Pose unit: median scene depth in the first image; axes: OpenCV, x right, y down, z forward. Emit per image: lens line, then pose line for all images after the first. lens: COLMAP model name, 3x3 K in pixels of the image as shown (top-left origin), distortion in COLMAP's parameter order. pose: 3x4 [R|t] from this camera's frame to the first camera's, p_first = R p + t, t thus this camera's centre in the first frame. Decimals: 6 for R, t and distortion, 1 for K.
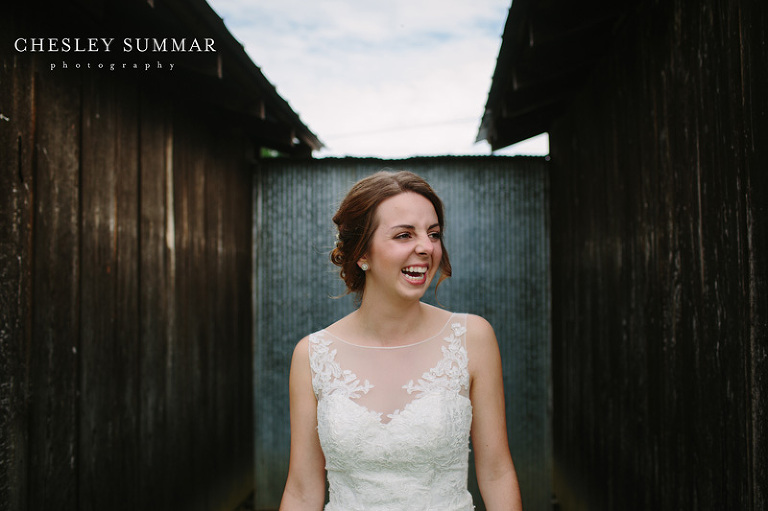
lens RADIAL K [[1033.0, 0, 384.0], [0, 1033.0, 255.5], [0, 0, 1]] dist [-0.026473, 0.034008]
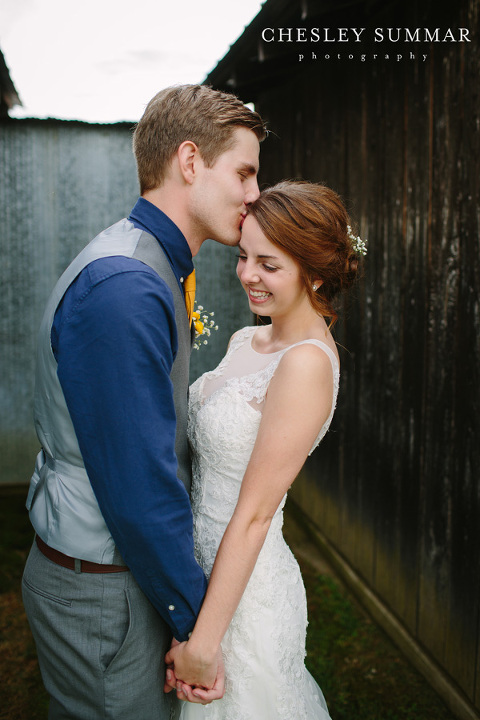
lens RADIAL K [[968.4, 0, 240.0], [0, 968.4, 360.0], [0, 0, 1]] dist [-0.026473, 0.034008]
pose [[0.952539, -0.026586, 0.303255, -0.199843], [-0.022725, 0.987189, 0.157927, -0.028715], [-0.303569, -0.157323, 0.939732, 0.113039]]
